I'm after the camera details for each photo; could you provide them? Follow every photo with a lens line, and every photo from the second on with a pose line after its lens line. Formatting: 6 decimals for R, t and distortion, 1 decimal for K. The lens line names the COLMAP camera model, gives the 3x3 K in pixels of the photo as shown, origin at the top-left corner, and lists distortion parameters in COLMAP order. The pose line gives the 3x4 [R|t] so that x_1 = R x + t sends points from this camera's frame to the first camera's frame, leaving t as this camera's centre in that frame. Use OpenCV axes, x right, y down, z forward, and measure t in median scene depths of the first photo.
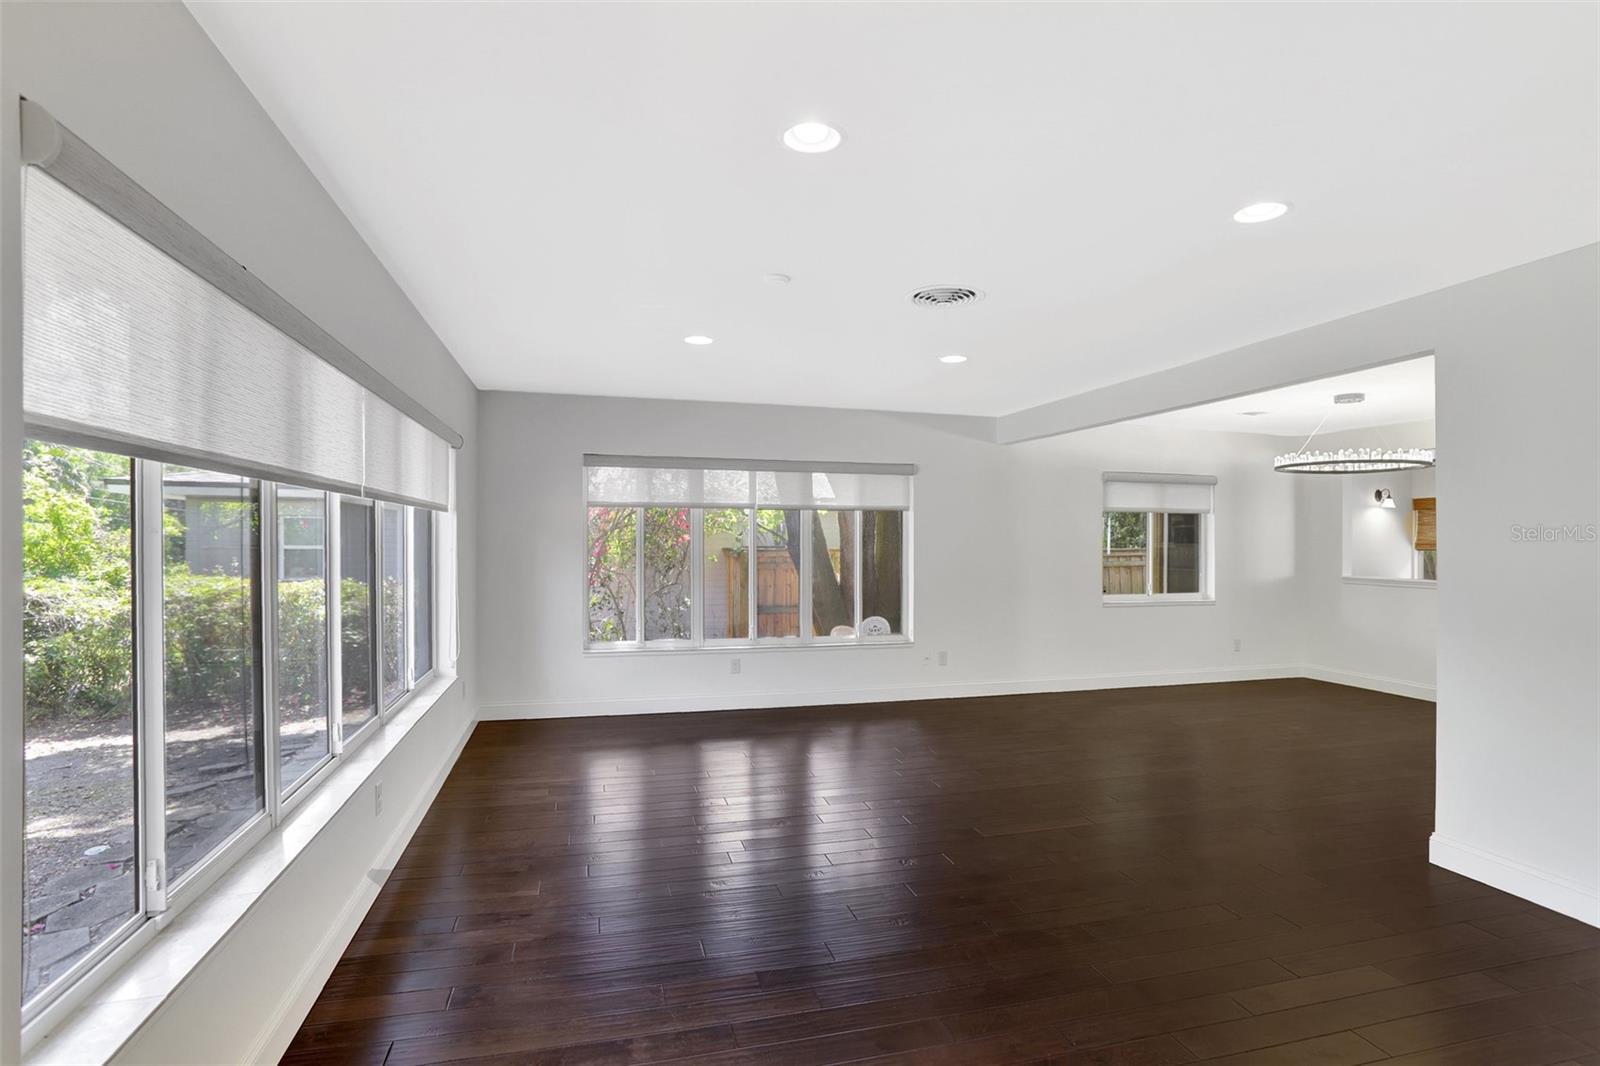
lens RADIAL K [[785.4, 0, 808.4], [0, 785.4, 535.3], [0, 0, 1]] dist [-0.043537, 0.013309]
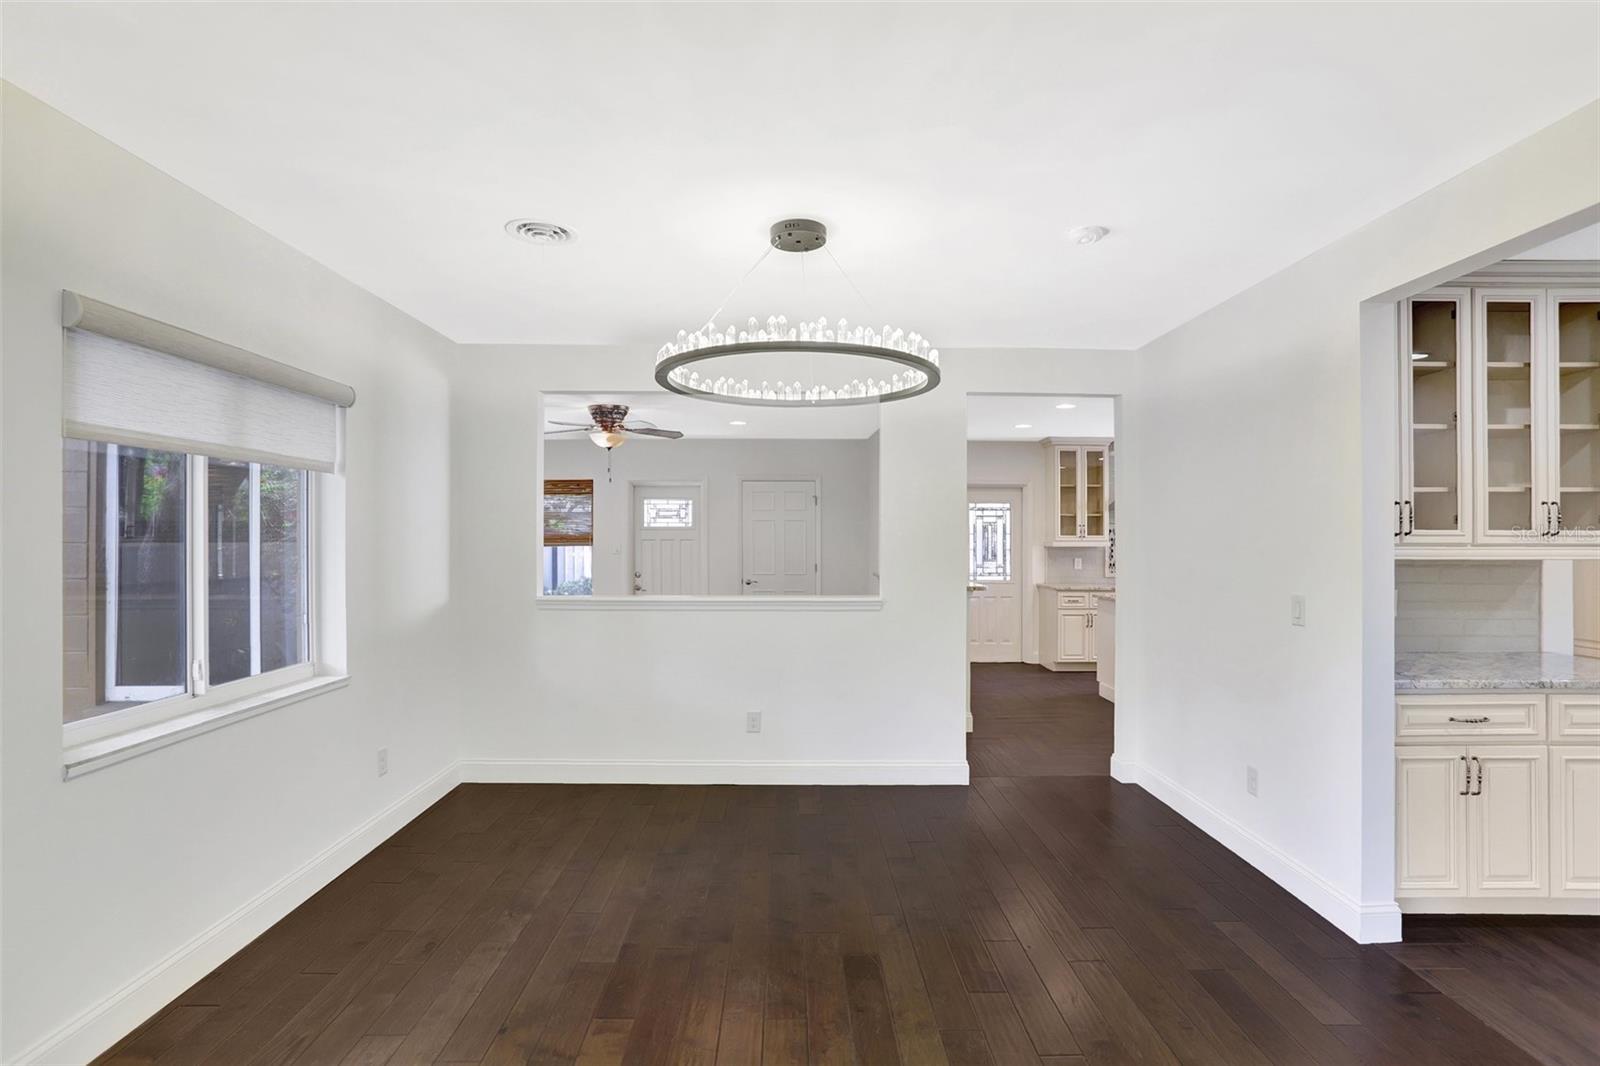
lens RADIAL K [[785.4, 0, 780.9], [0, 785.4, 531.7], [0, 0, 1]] dist [-0.043537, 0.013309]
pose [[0.270908, 0.000001, 0.962605, 0.175550], [-0.004004, 0.999991, 0.001126, 0.002461], [-0.962597, -0.004159, 0.270906, 0.649961]]
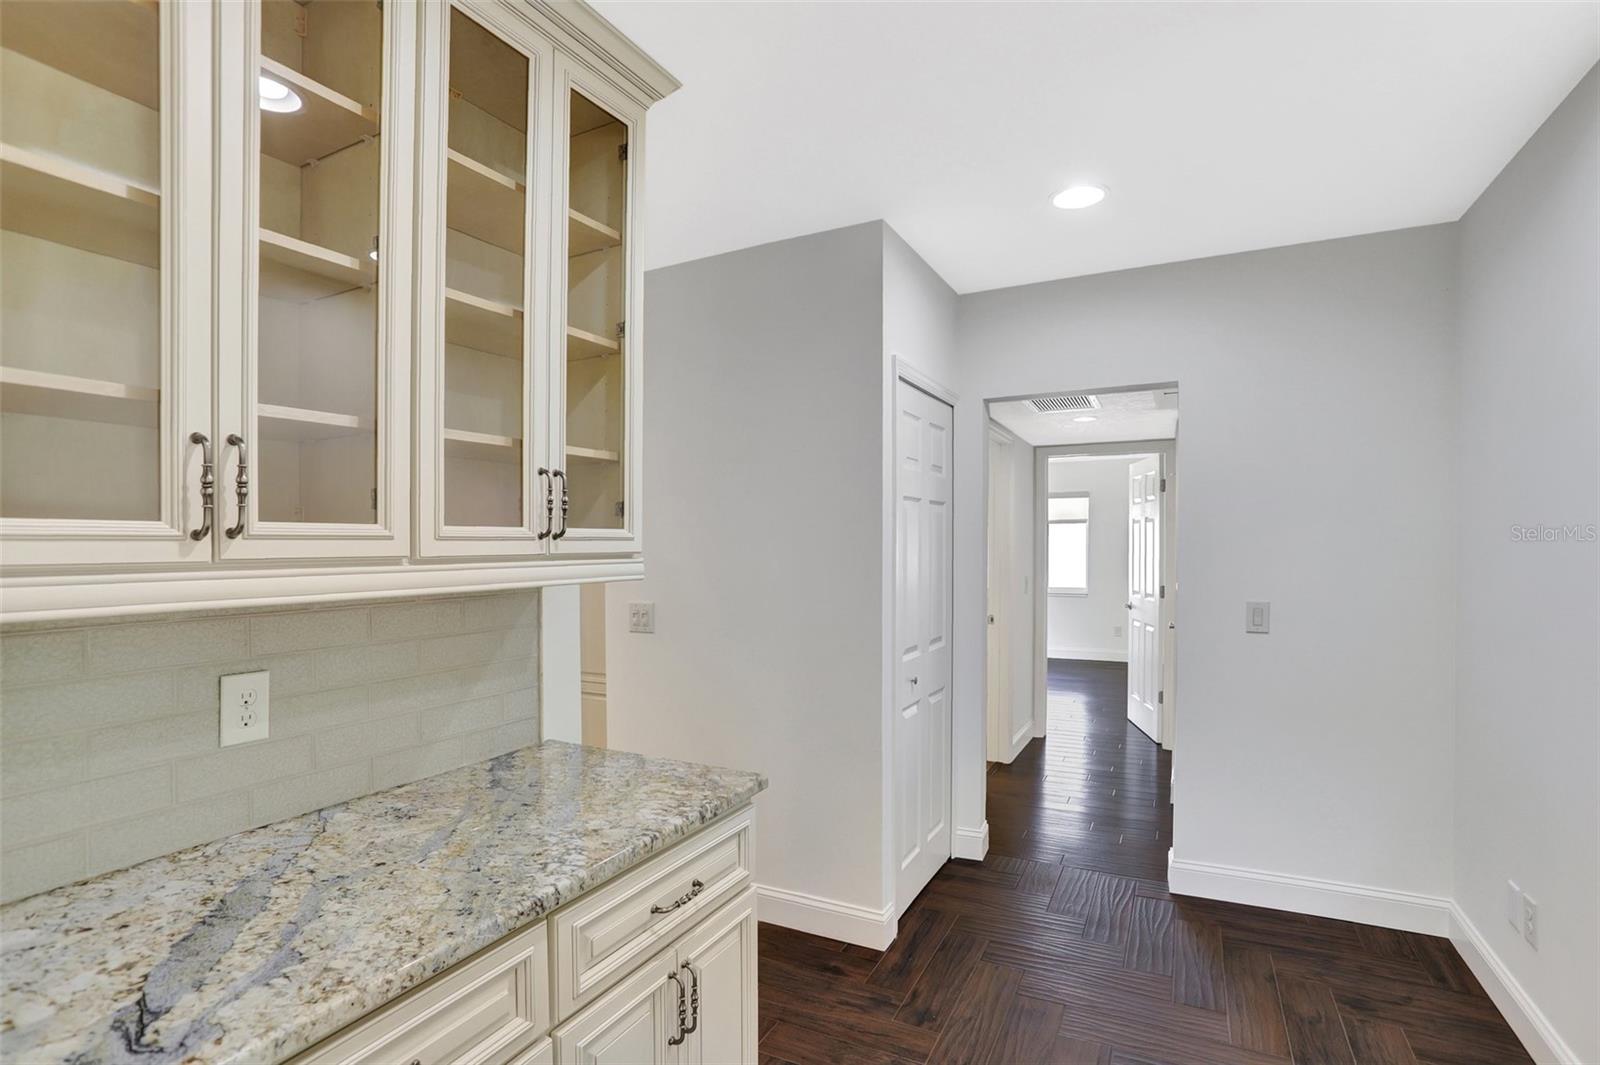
lens RADIAL K [[785.4, 0, 811.0], [0, 785.4, 534.2], [0, 0, 1]] dist [-0.043537, 0.013309]
pose [[-0.740896, 0.004714, 0.671604, 0.464204], [-0.000967, 0.999967, -0.008086, 0.003811], [-0.671619, -0.006640, -0.740867, 0.485705]]
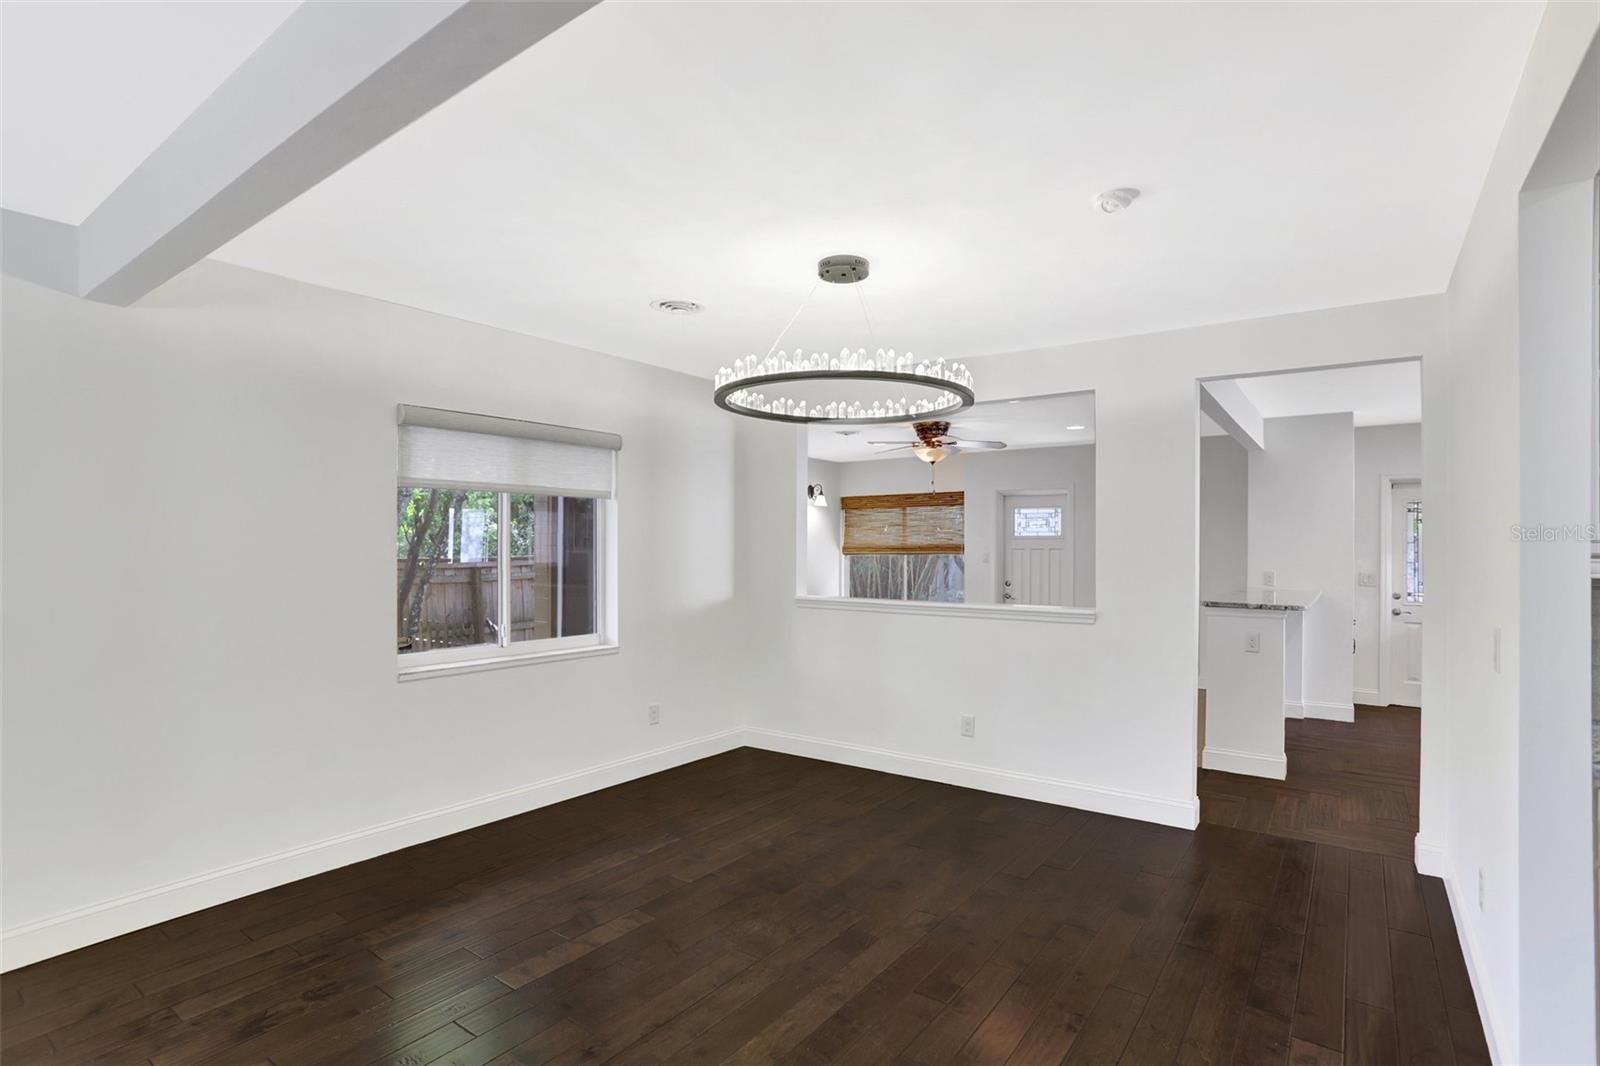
lens RADIAL K [[785.4, 0, 797.6], [0, 785.4, 542.9], [0, 0, 1]] dist [-0.043537, 0.013309]
pose [[0.786824, -0.002053, 0.617174, 0.261567], [-0.000608, 0.999991, 0.004101, 0.002840], [-0.617177, -0.003602, 0.786816, 0.444161]]
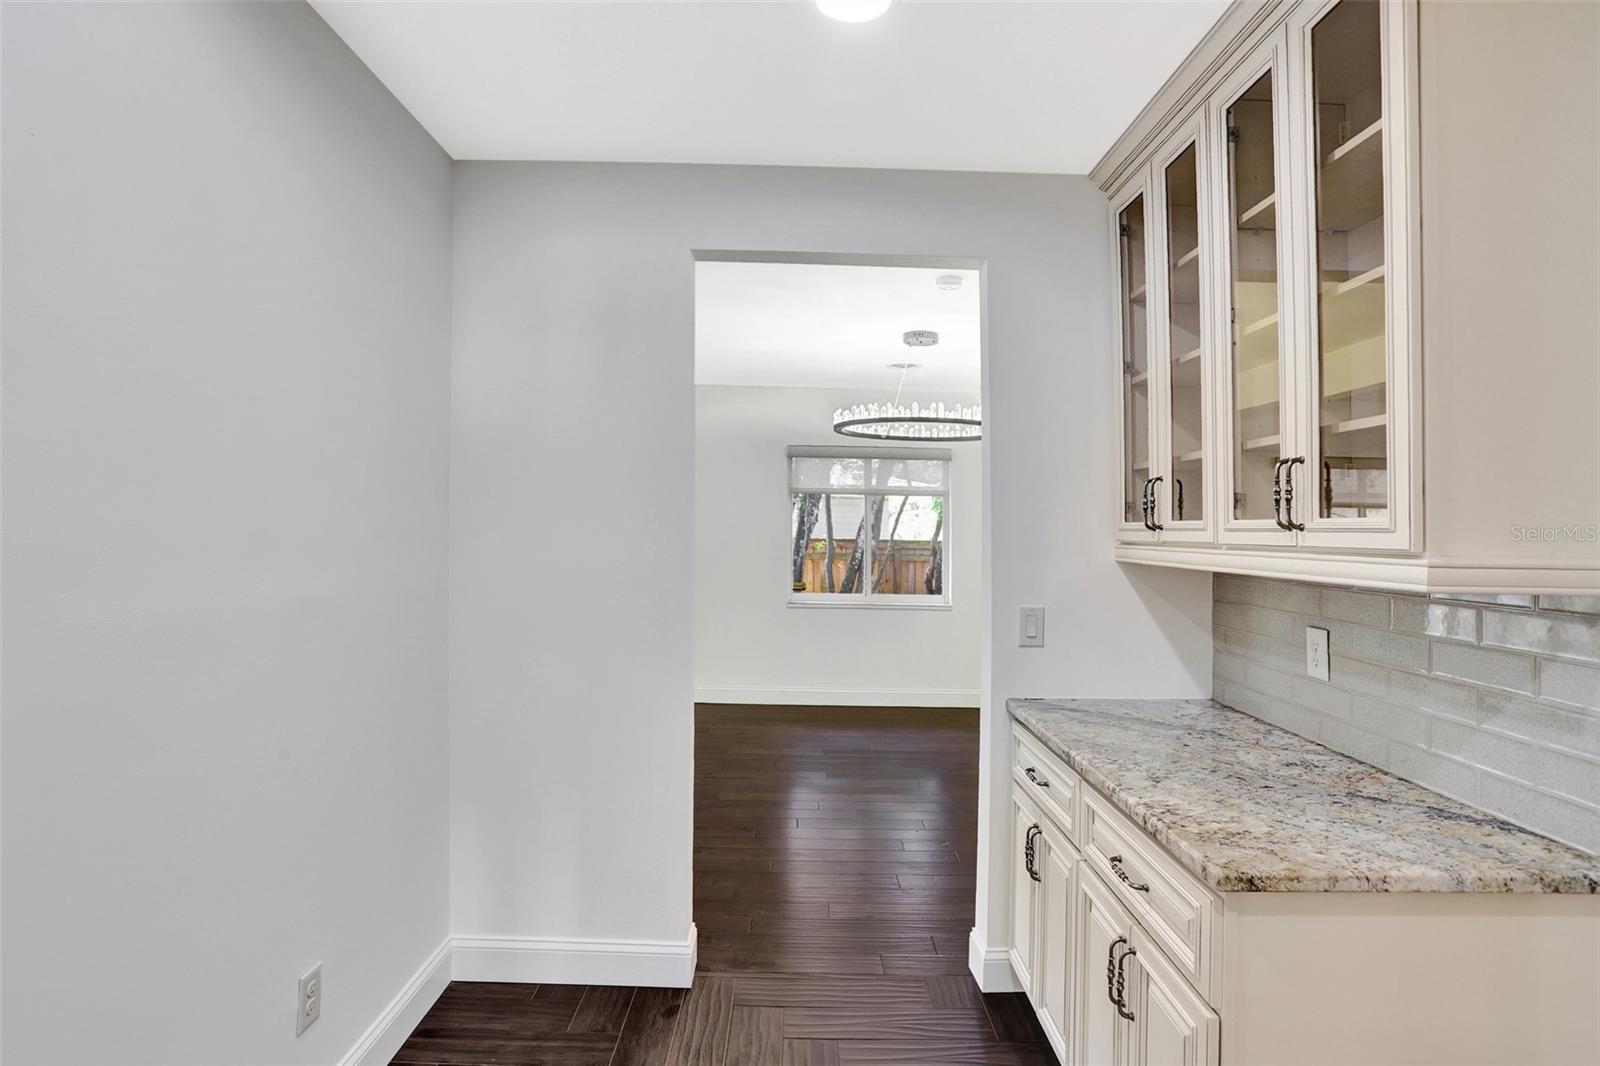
lens RADIAL K [[785.4, 0, 808.5], [0, 785.4, 547.5], [0, 0, 1]] dist [-0.043537, 0.013309]
pose [[0.971314, 0.021850, -0.236796, 0.575392], [-0.015760, 0.999495, 0.027584, 0.004249], [0.237279, -0.023060, 0.971168, 0.176130]]
